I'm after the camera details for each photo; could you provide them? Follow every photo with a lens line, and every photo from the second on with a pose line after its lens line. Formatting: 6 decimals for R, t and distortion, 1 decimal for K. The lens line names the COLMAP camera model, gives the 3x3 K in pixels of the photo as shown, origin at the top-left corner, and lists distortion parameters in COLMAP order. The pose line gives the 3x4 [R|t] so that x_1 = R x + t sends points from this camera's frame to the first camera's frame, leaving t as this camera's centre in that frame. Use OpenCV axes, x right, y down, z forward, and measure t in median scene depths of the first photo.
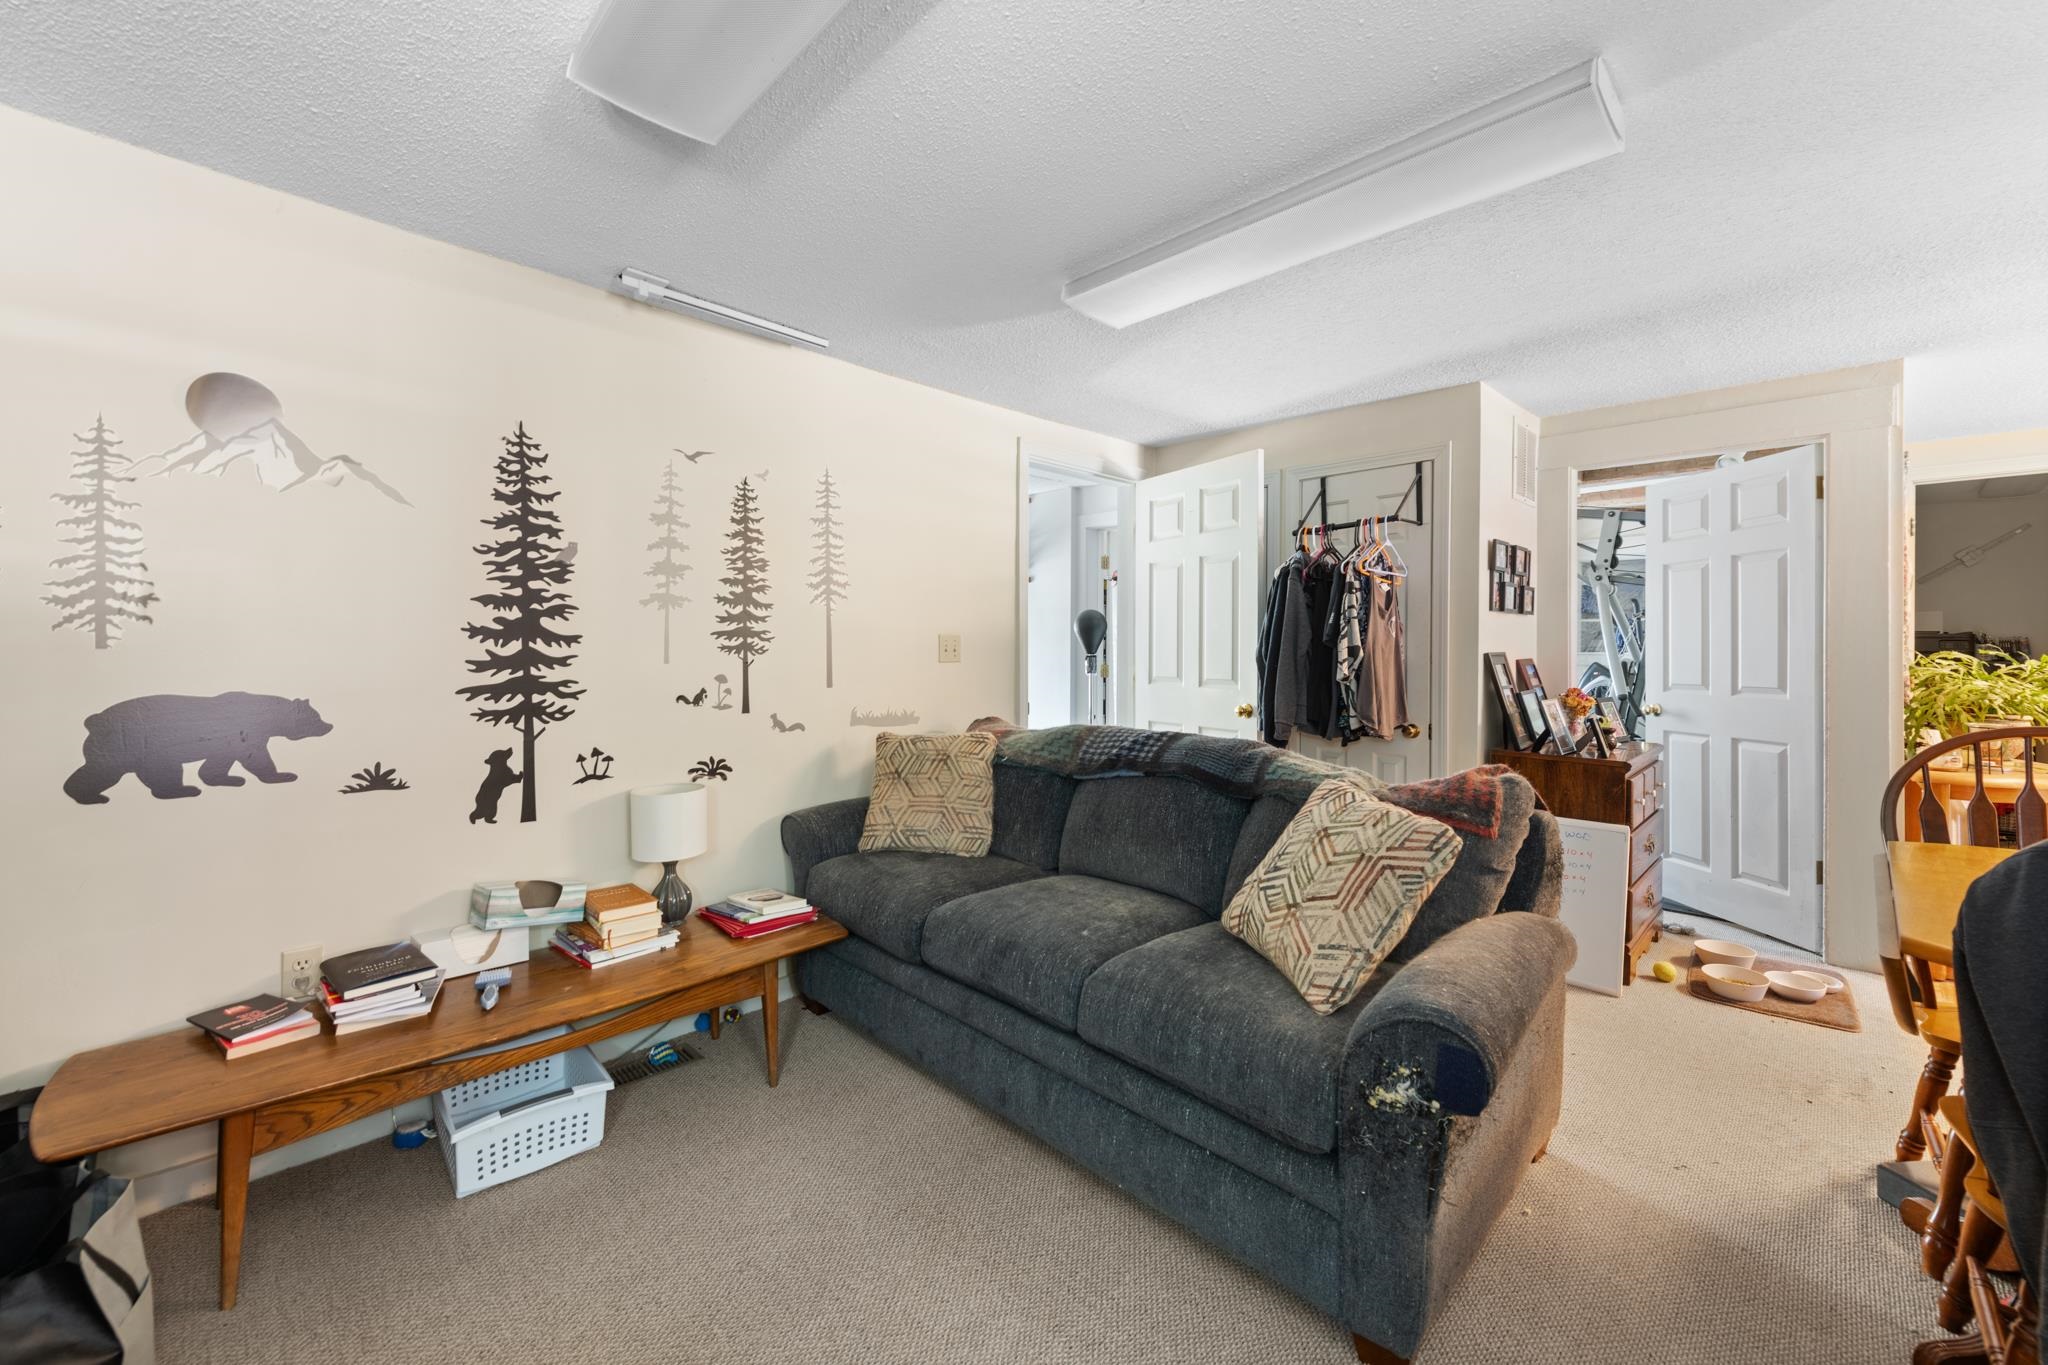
lens RADIAL K [[807.7, 0, 1045.5], [0, 807.7, 665.9], [0, 0, 1]] dist [-0.000765, -0.000089]
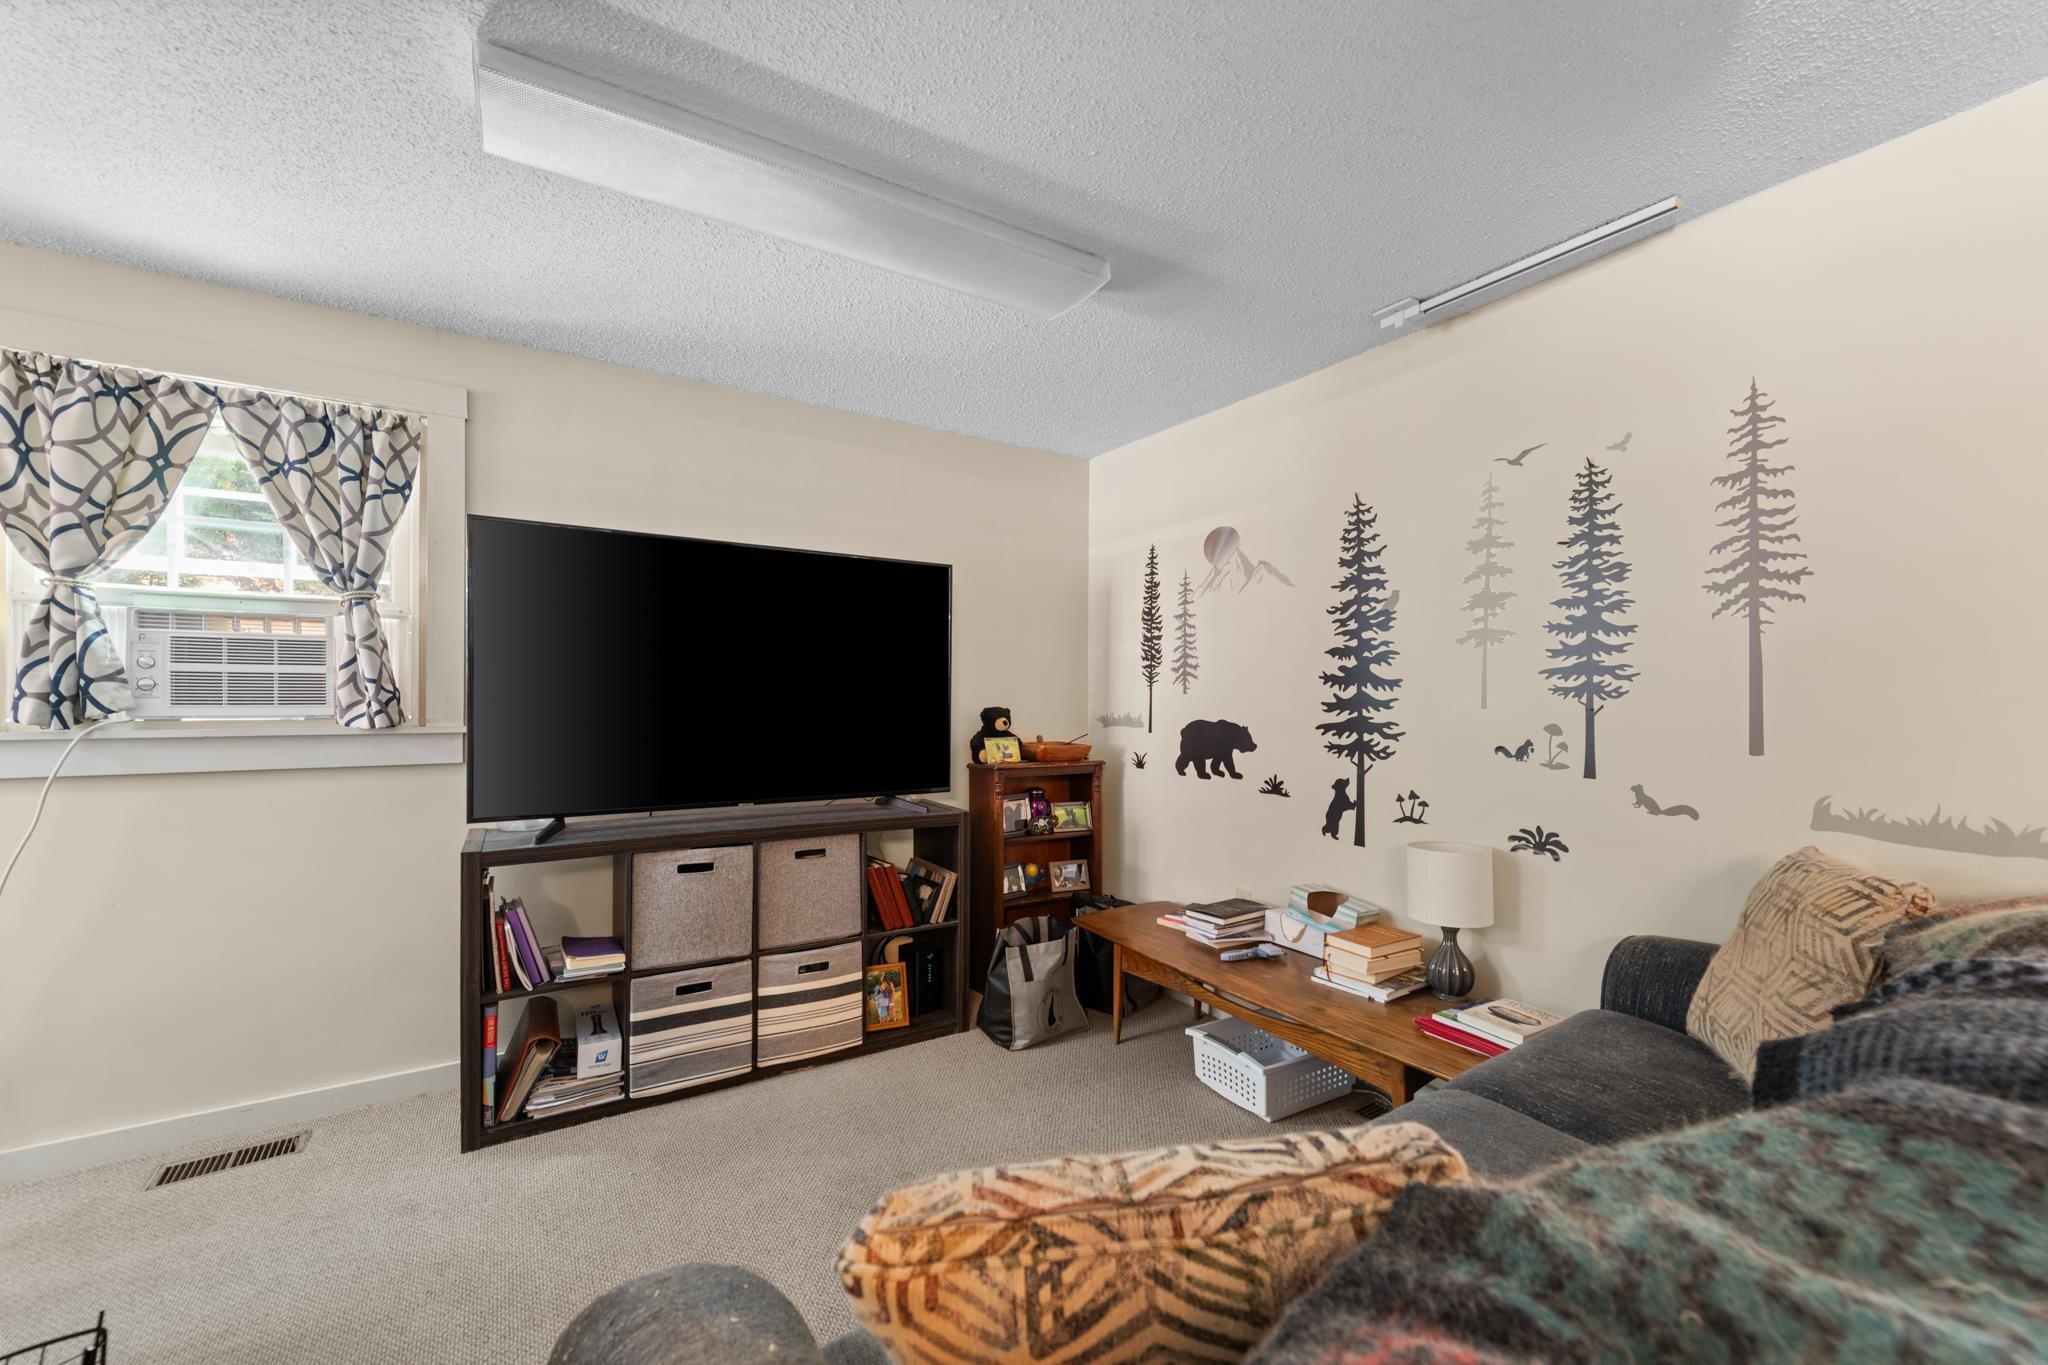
lens RADIAL K [[807.7, 0, 1046.4], [0, 807.7, 690.6], [0, 0, 1]] dist [-0.000765, -0.000089]
pose [[-0.229094, 0.005030, -0.973391, 0.540394], [-0.002791, 0.999979, 0.005825, -0.028512], [0.973400, 0.004052, -0.229075, 0.808356]]
